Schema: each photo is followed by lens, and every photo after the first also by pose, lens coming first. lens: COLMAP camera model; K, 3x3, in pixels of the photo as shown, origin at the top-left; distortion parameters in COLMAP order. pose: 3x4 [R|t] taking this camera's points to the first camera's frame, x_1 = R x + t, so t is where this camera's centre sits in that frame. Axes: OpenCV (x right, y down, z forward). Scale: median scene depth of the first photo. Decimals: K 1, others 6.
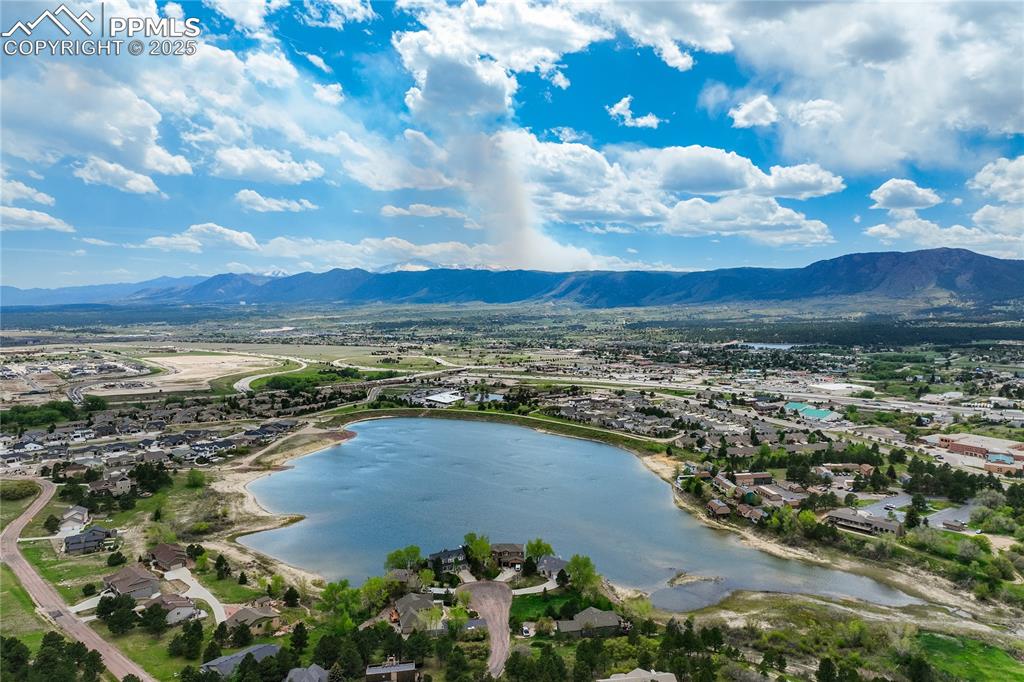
lens RADIAL K [[776.9, 0, 512.5], [0, 776.9, 311.8], [0, 0, 1]] dist [0.003177, 0.005232]
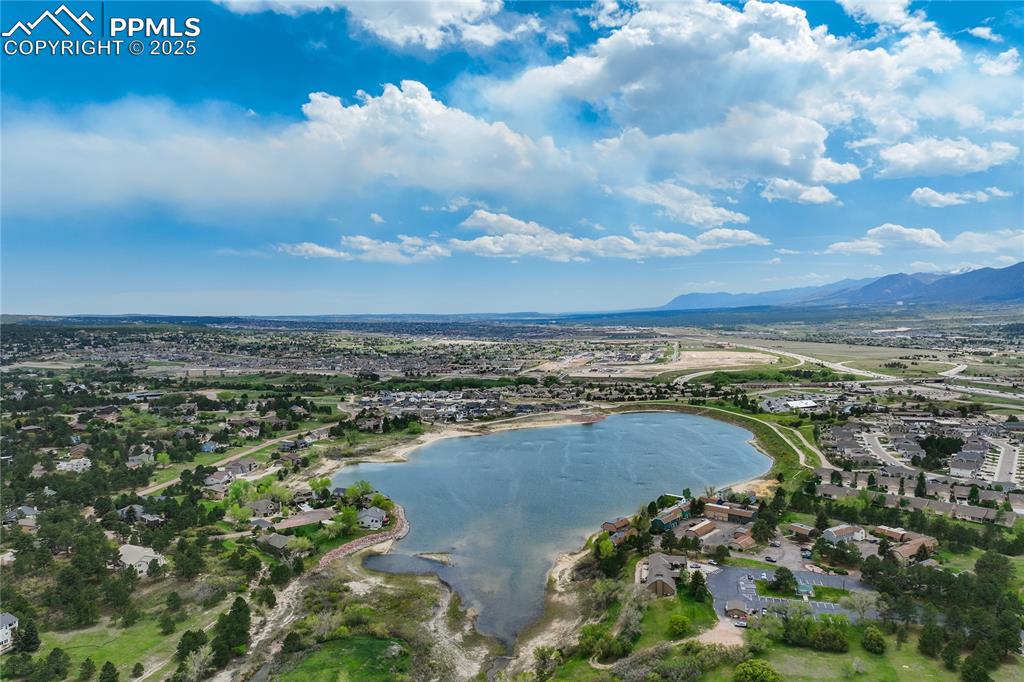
lens RADIAL K [[731.0, 0, 512.0], [0, 731.0, 341.0], [0, 0, 1]] dist [-0.000749, 0.002039]
pose [[0.565423, 0.028827, -0.824297, 0.134466], [0.004248, 0.999274, 0.037860, -0.000499], [0.824790, -0.024909, 0.564890, 0.059620]]
